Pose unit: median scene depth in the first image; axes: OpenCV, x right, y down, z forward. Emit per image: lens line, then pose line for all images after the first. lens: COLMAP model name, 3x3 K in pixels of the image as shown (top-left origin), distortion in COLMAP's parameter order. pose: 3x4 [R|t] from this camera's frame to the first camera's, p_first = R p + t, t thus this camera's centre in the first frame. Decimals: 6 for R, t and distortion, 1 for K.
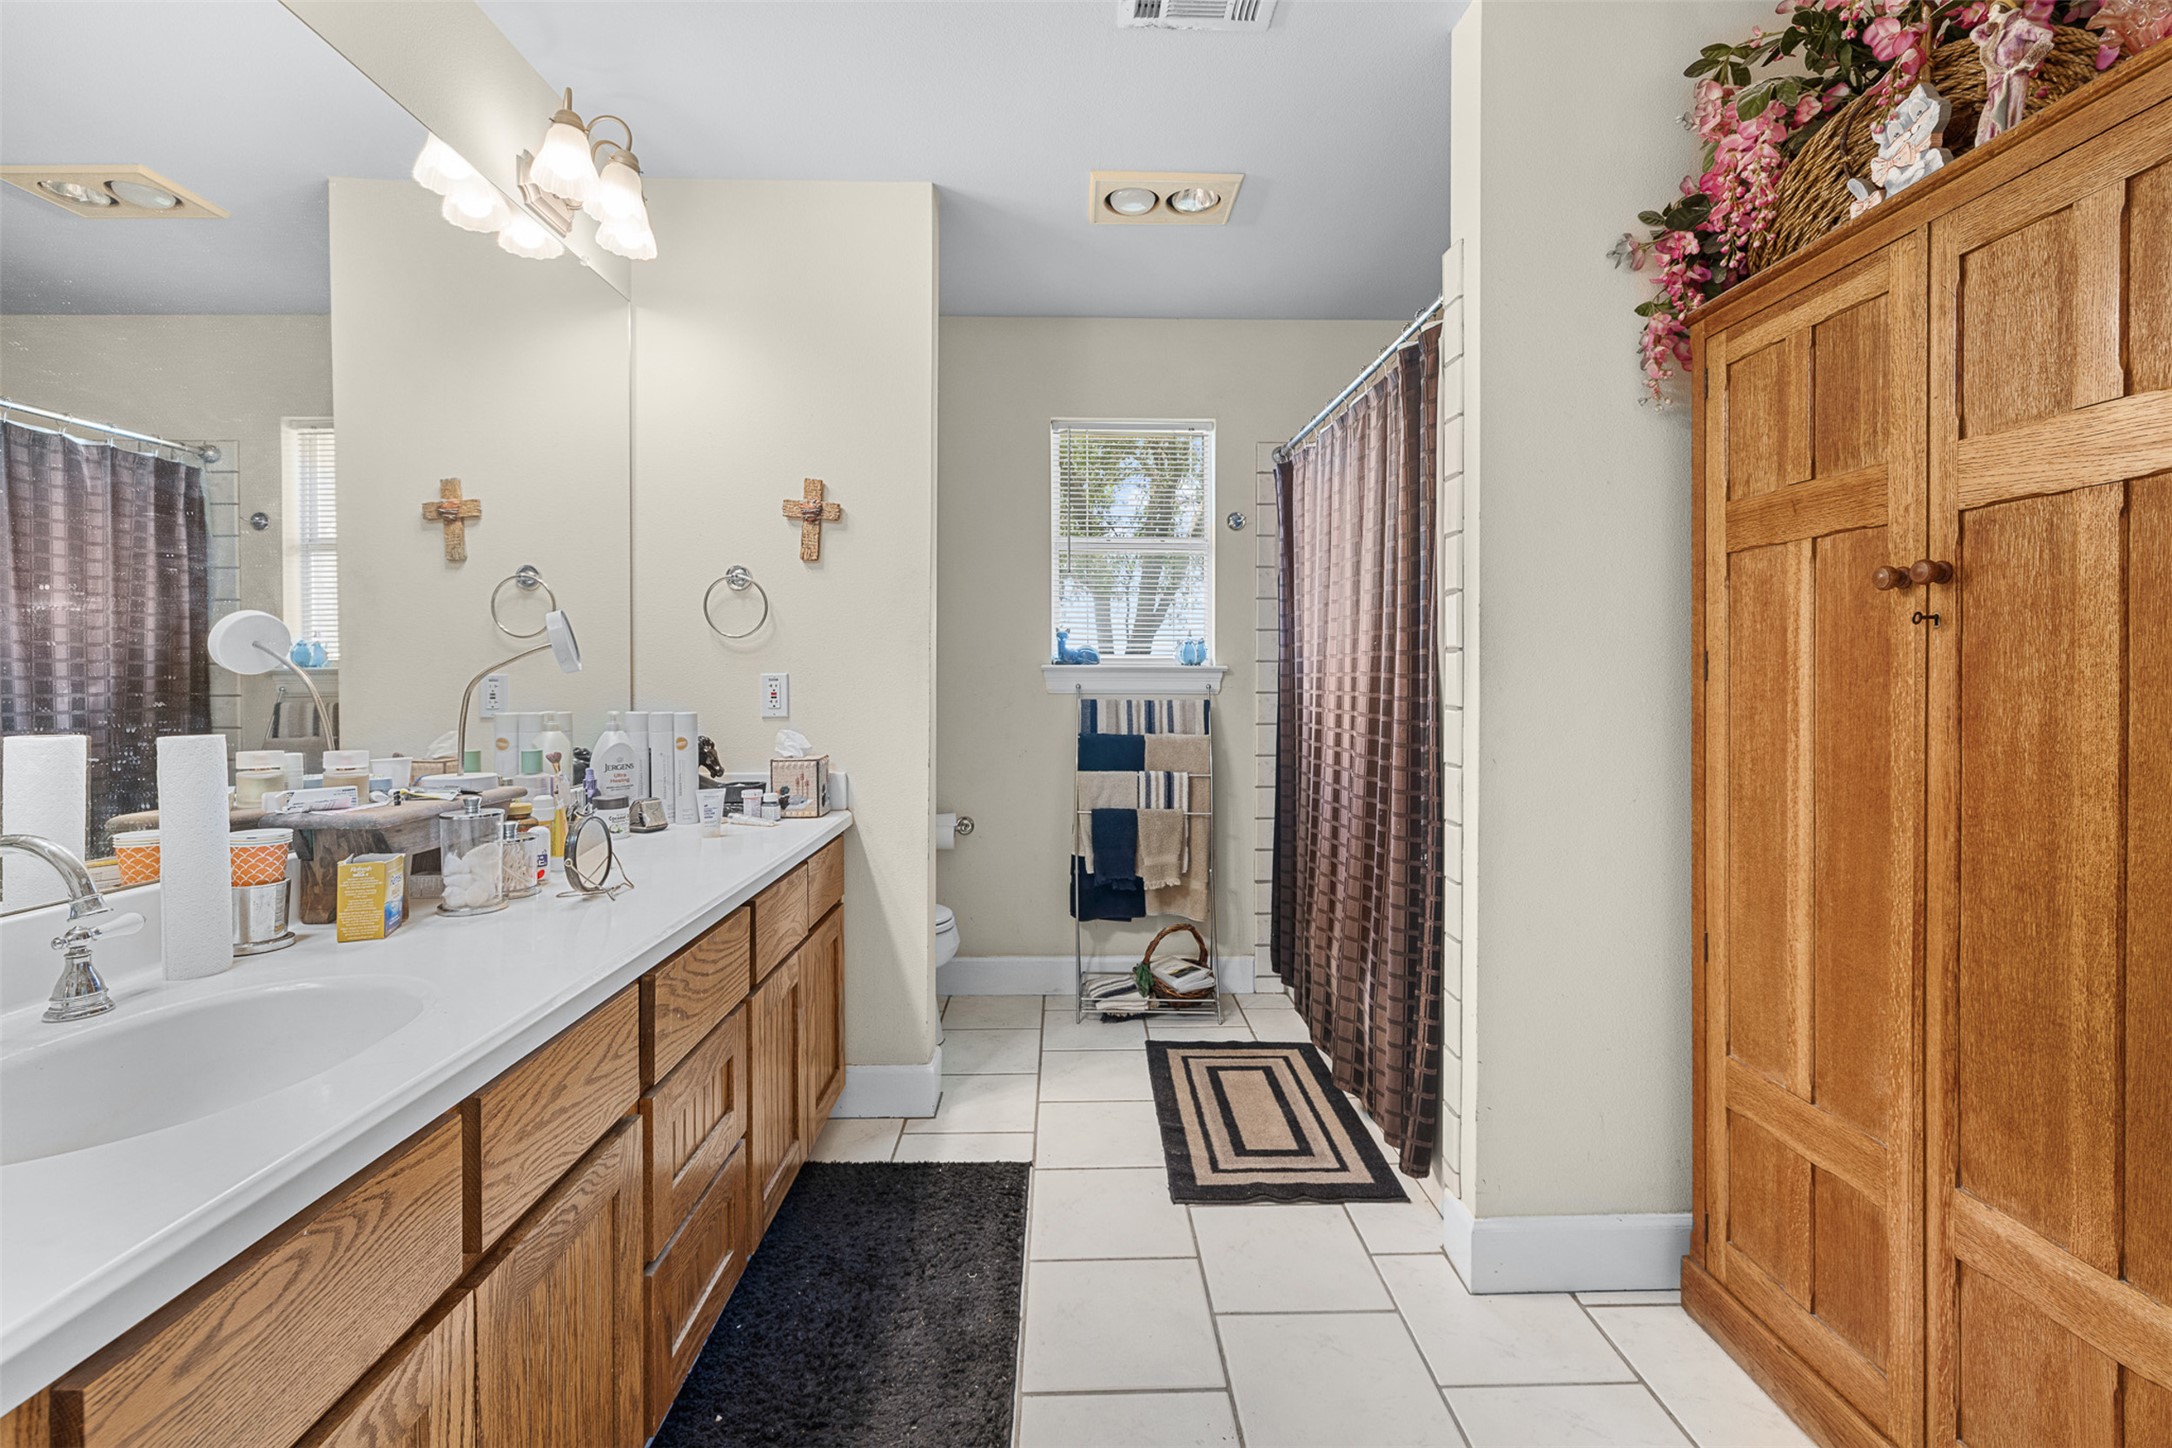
lens RADIAL K [[916.4, 0, 1092.4], [0, 916.4, 679.5], [0, 0, 1]] dist [0.003071, -0.001143]
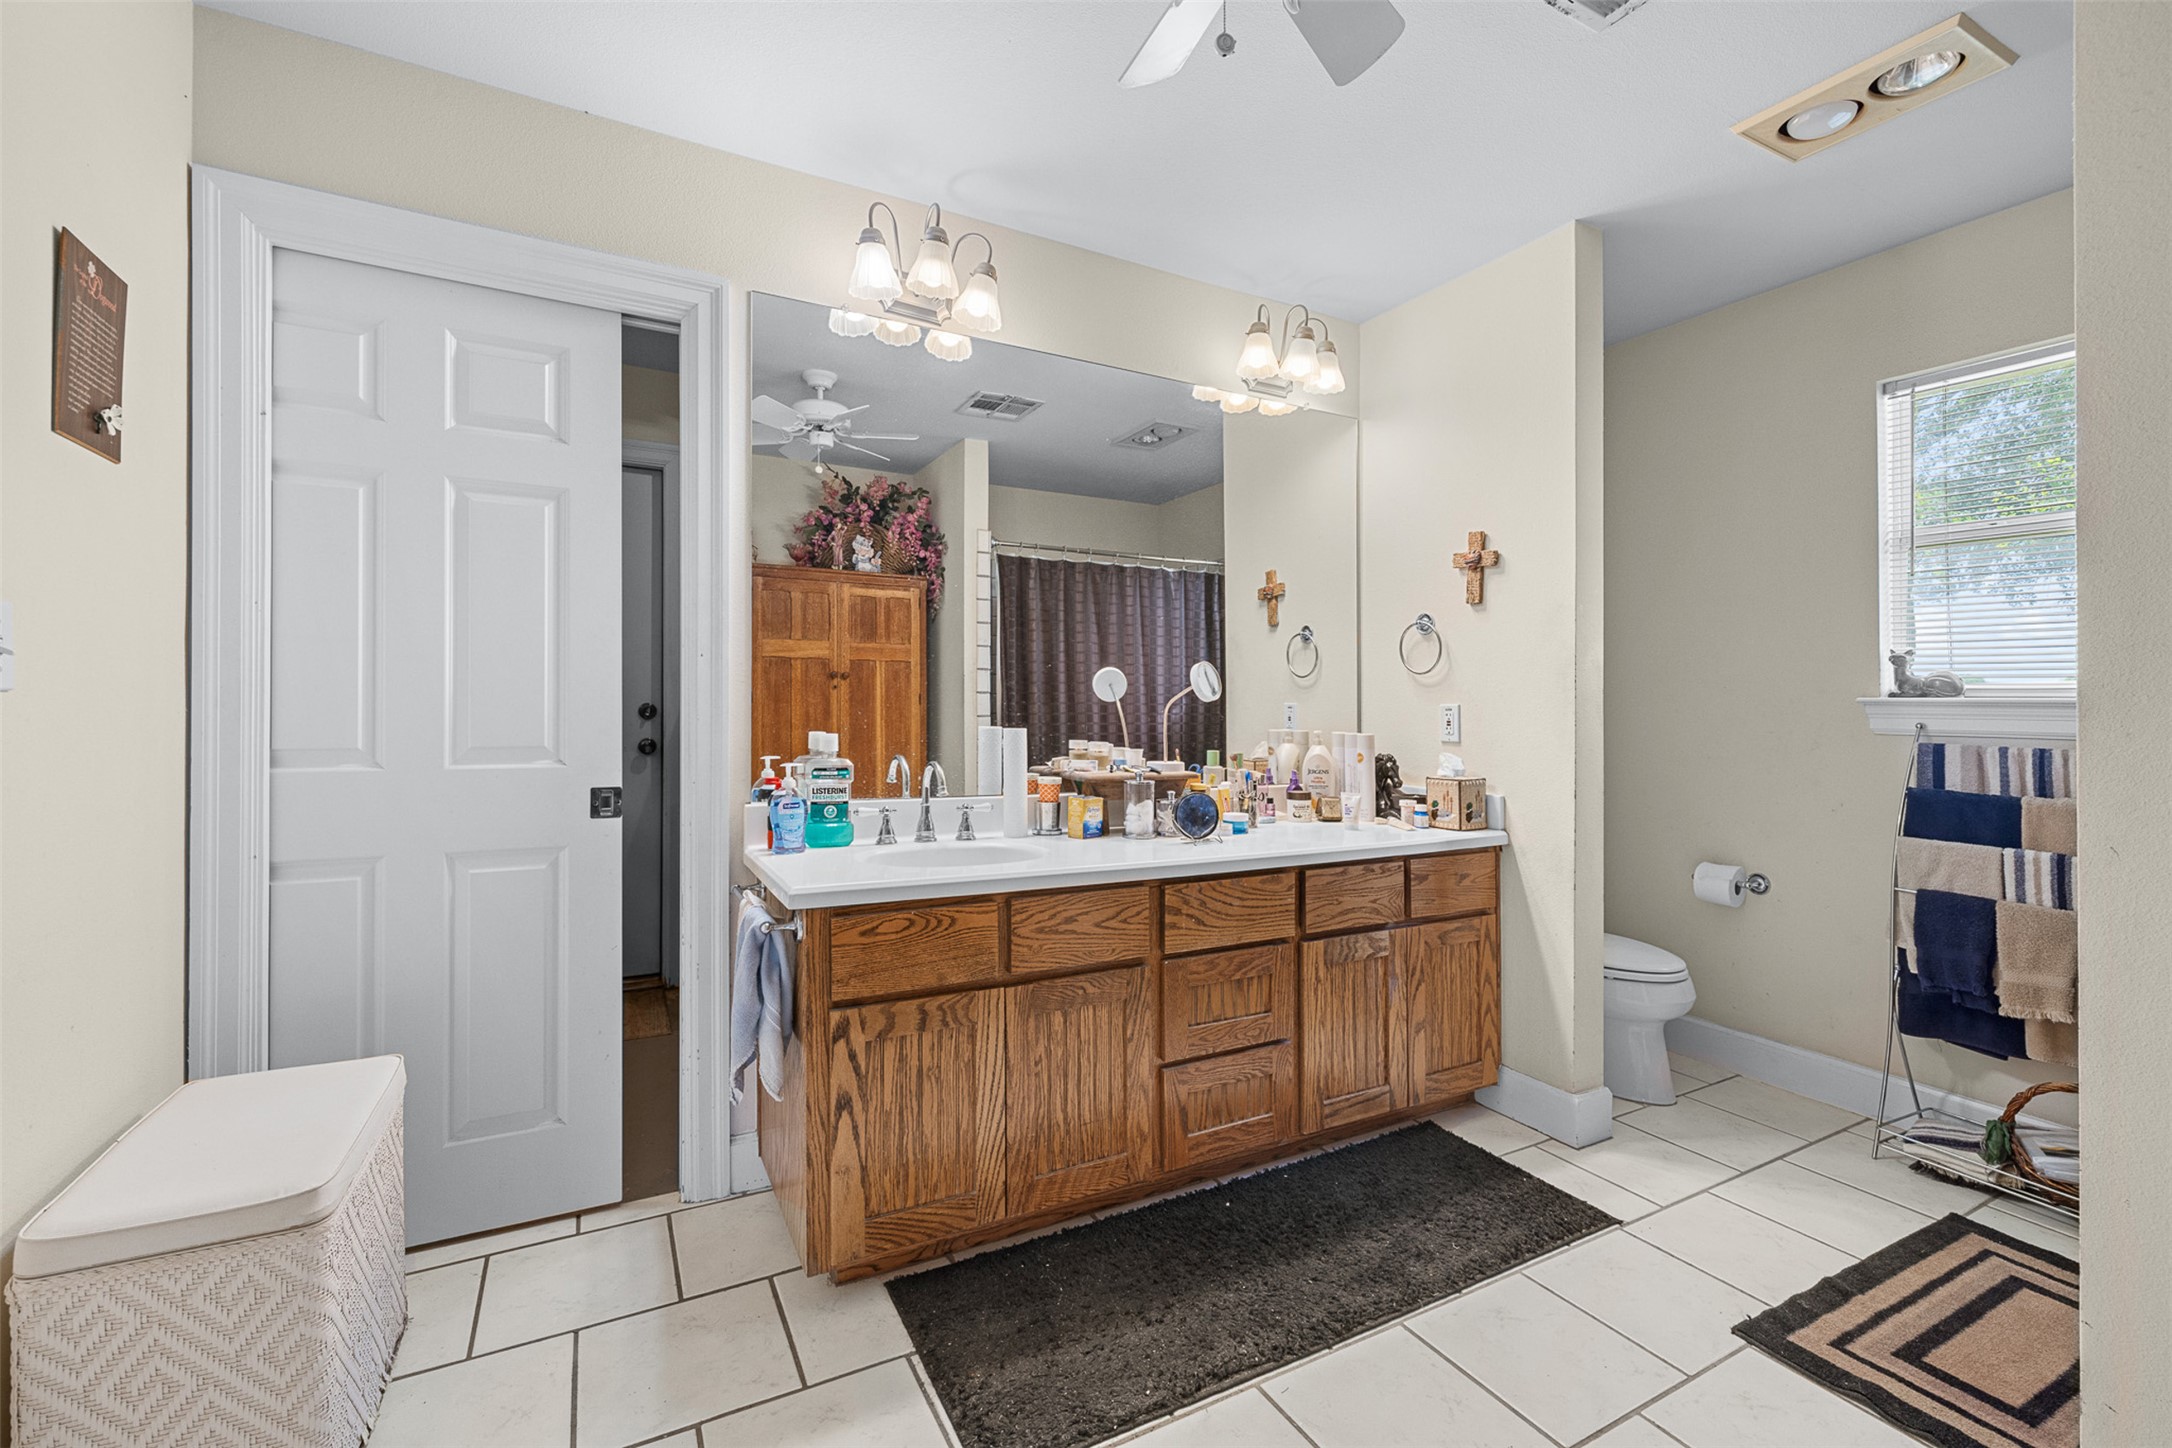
lens RADIAL K [[916.4, 0, 1098.8], [0, 916.4, 705.1], [0, 0, 1]] dist [0.003071, -0.001143]
pose [[0.466833, 0.008599, -0.884304, 0.471204], [-0.015074, 0.999885, 0.001766, -0.000853], [0.884217, 0.012505, 0.466909, 0.066843]]
